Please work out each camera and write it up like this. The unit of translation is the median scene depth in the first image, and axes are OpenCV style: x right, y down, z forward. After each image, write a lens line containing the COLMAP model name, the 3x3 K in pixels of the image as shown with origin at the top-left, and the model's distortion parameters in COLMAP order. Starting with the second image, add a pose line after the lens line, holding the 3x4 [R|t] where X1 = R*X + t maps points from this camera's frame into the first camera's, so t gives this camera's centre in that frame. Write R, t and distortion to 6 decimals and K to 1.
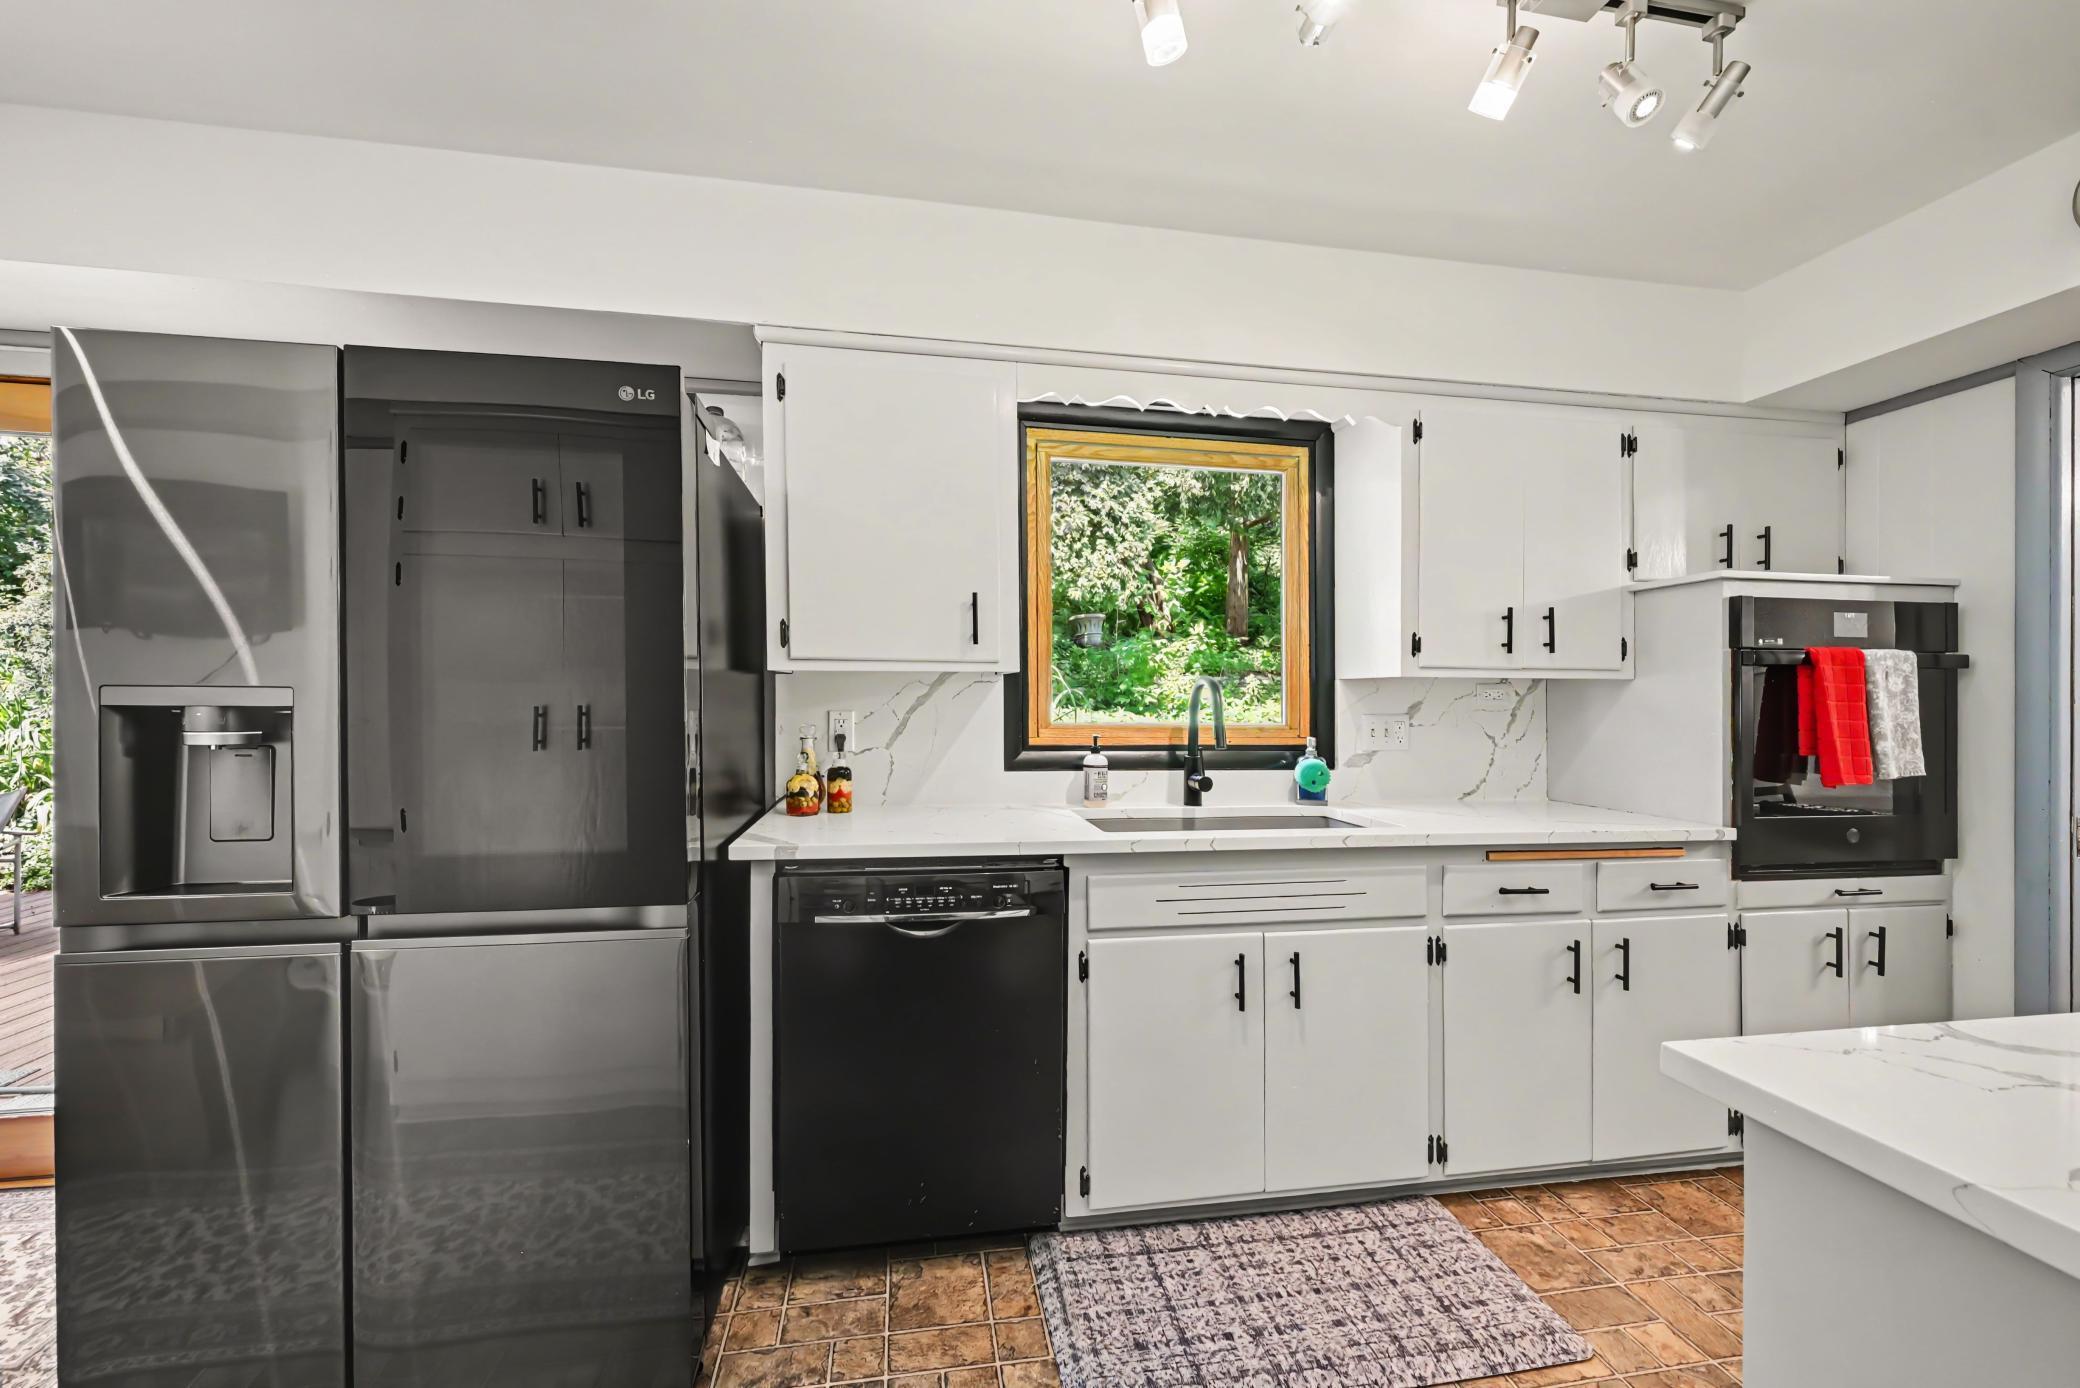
lens RADIAL K [[815.3, 0, 1039.4], [0, 815.3, 696.5], [0, 0, 1]] dist [-0.001555, -0.000110]
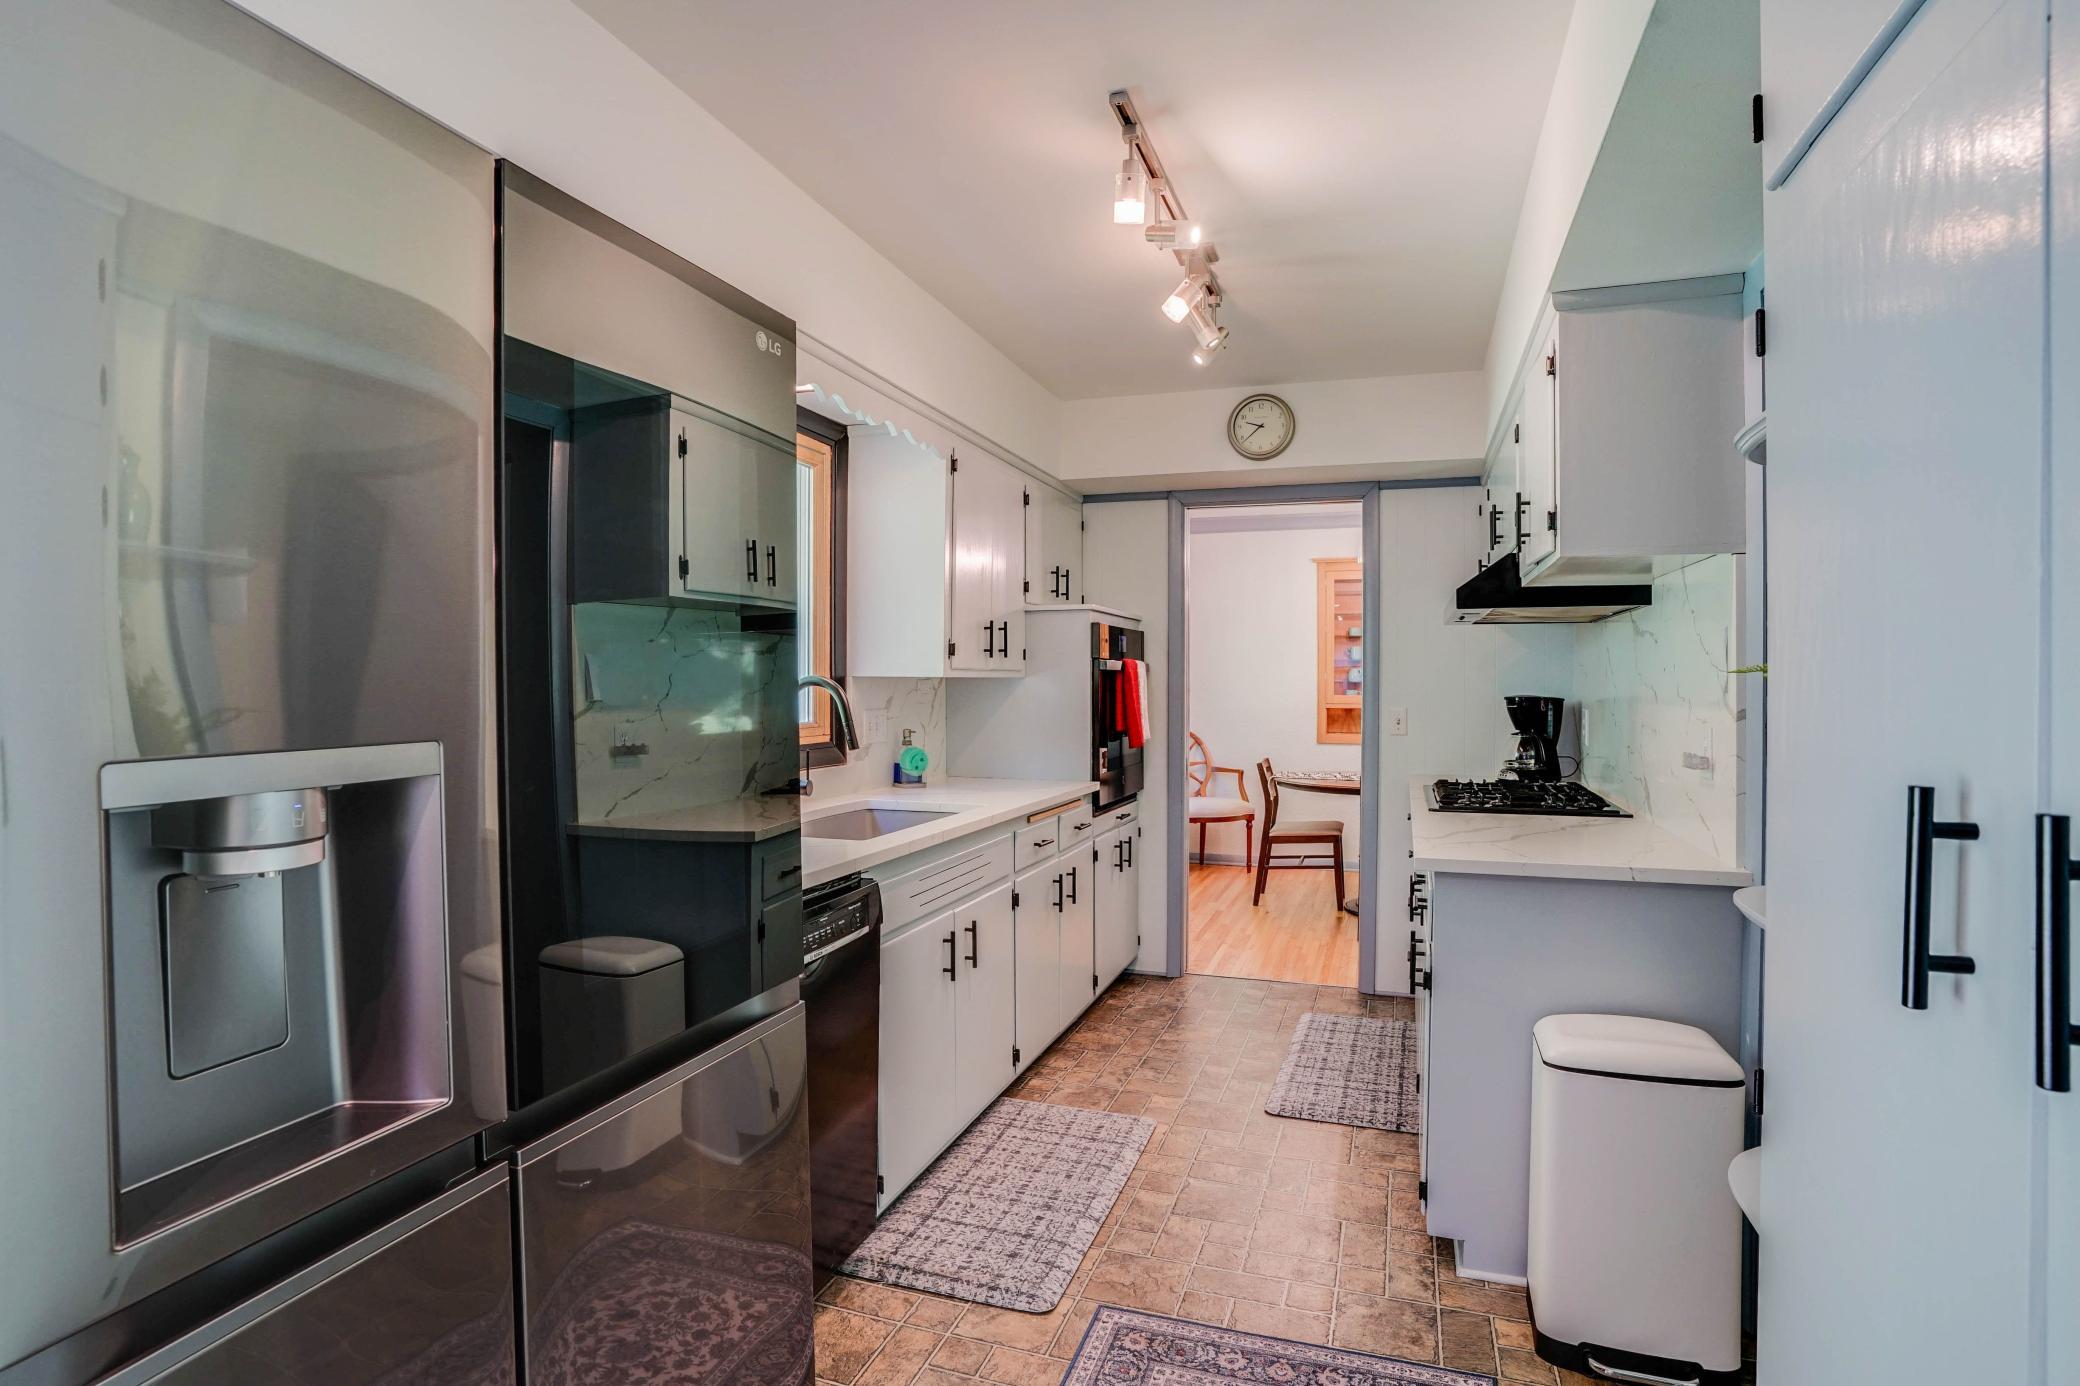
lens RADIAL K [[1067.8, 0, 1050.4], [0, 1067.8, 700.0], [0, 0, 1]] dist [-0.007201, -0.000498]
pose [[0.462000, -0.017793, 0.886701, -0.995340], [-0.019627, 0.999349, 0.030280, -0.050451], [-0.886663, -0.031393, 0.461350, 0.210964]]
